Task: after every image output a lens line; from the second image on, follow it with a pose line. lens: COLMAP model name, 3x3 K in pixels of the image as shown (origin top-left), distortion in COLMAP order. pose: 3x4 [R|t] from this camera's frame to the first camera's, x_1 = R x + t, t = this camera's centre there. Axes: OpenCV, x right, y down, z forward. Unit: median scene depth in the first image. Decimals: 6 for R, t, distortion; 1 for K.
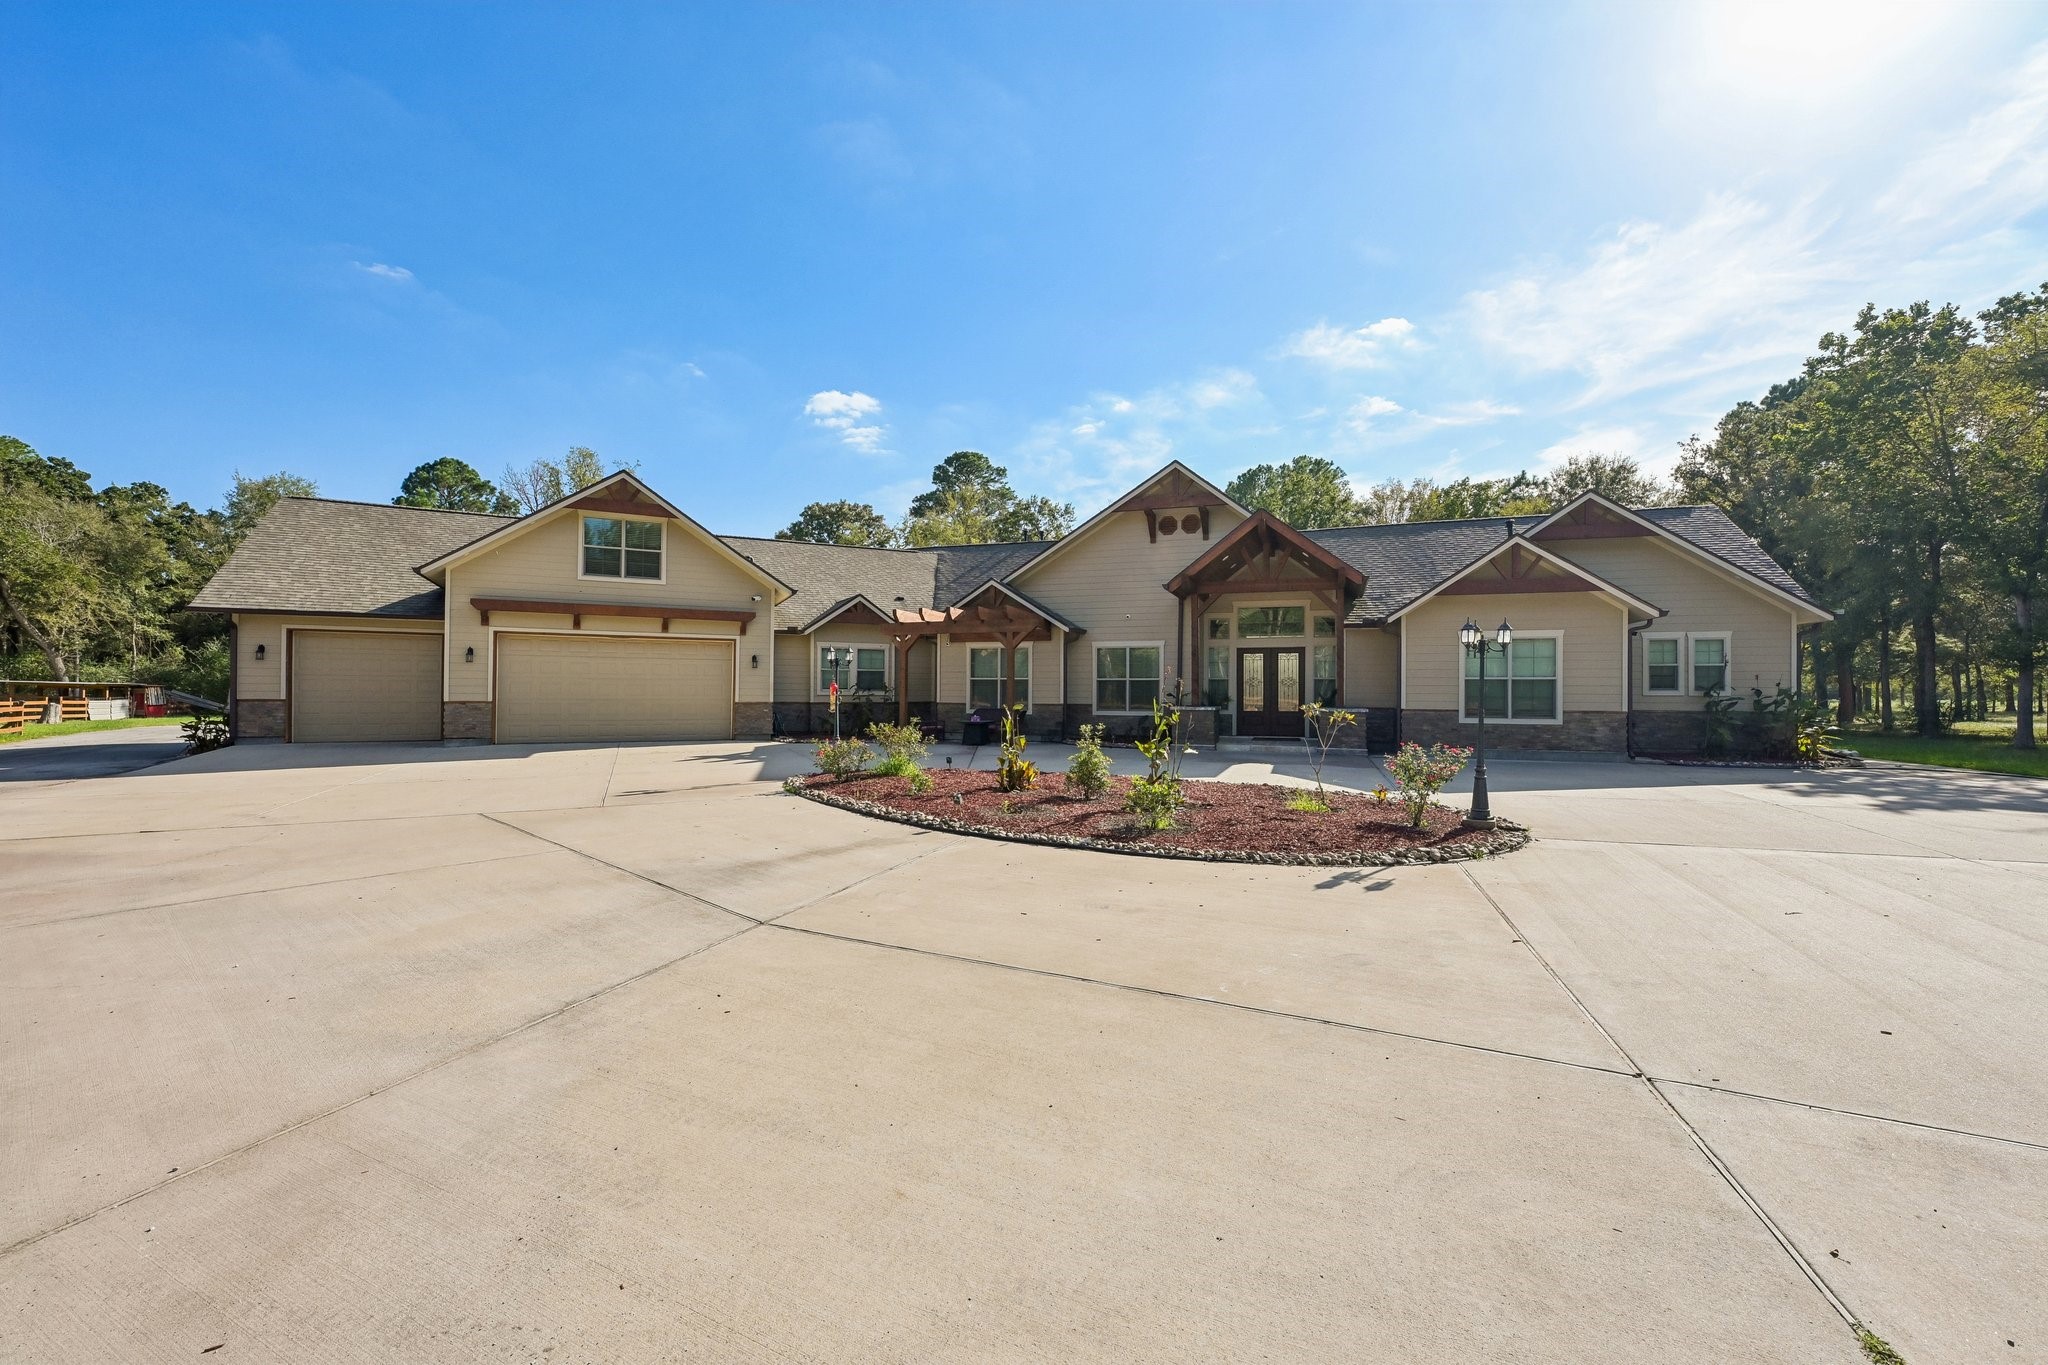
lens RADIAL K [[819.7, 0, 1021.1], [0, 819.7, 676.7], [0, 0, 1]] dist [-0.000741, -0.000226]
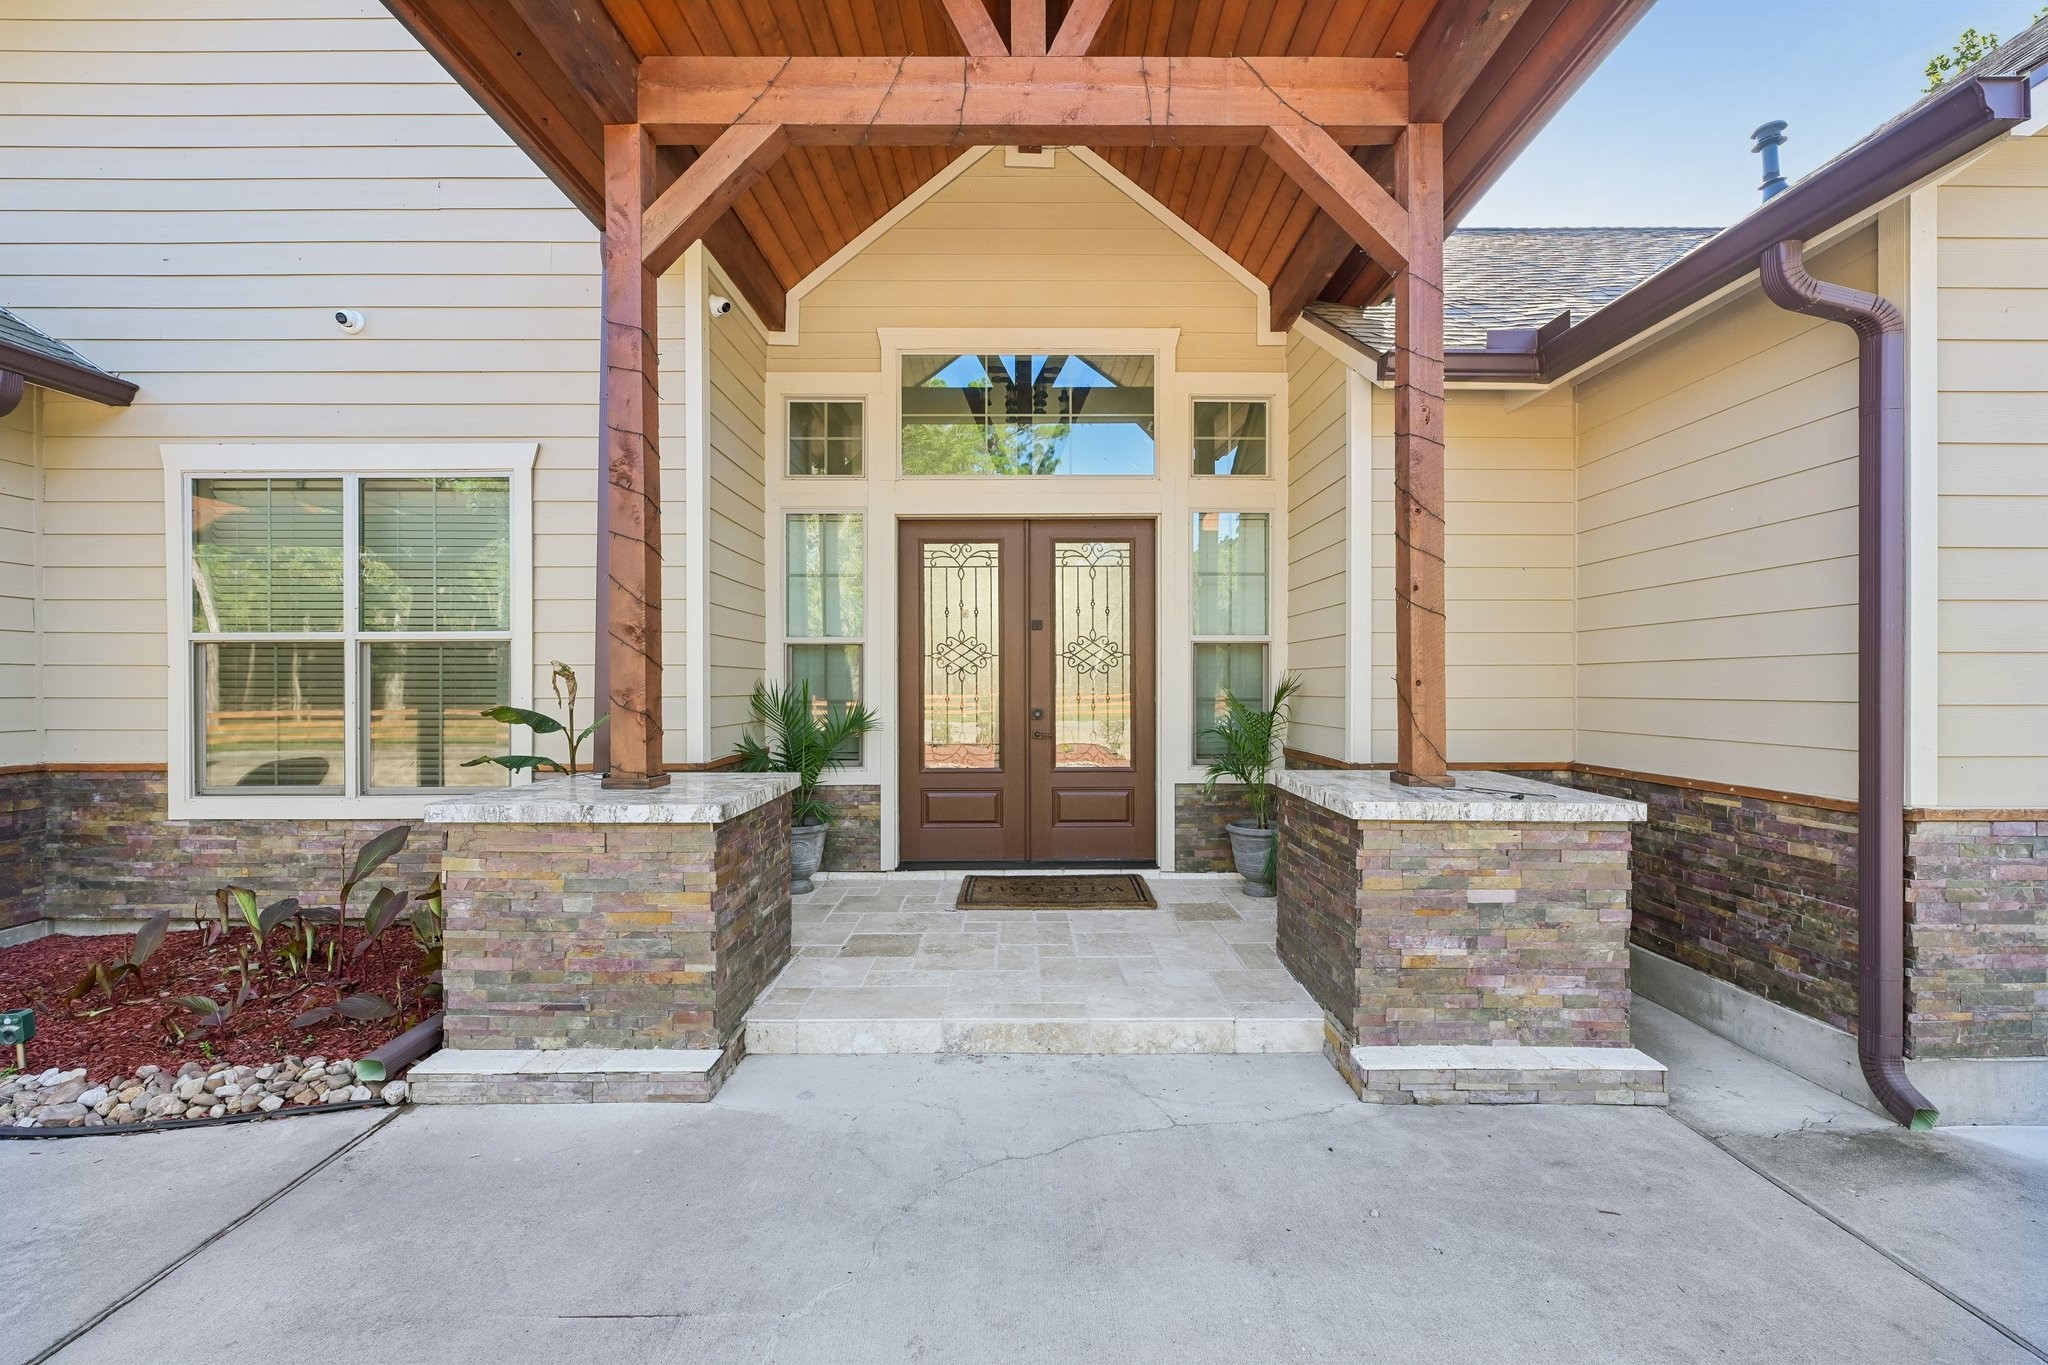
lens RADIAL K [[886.9, 0, 1023.3], [0, 886.9, 685.9], [0, 0, 1]] dist [0.000300, 0.000010]
pose [[0.939221, -0.004251, 0.343286, 0.207904], [0.002750, 0.999984, 0.004859, 0.014957], [-0.343301, -0.003620, 0.939218, 0.739189]]
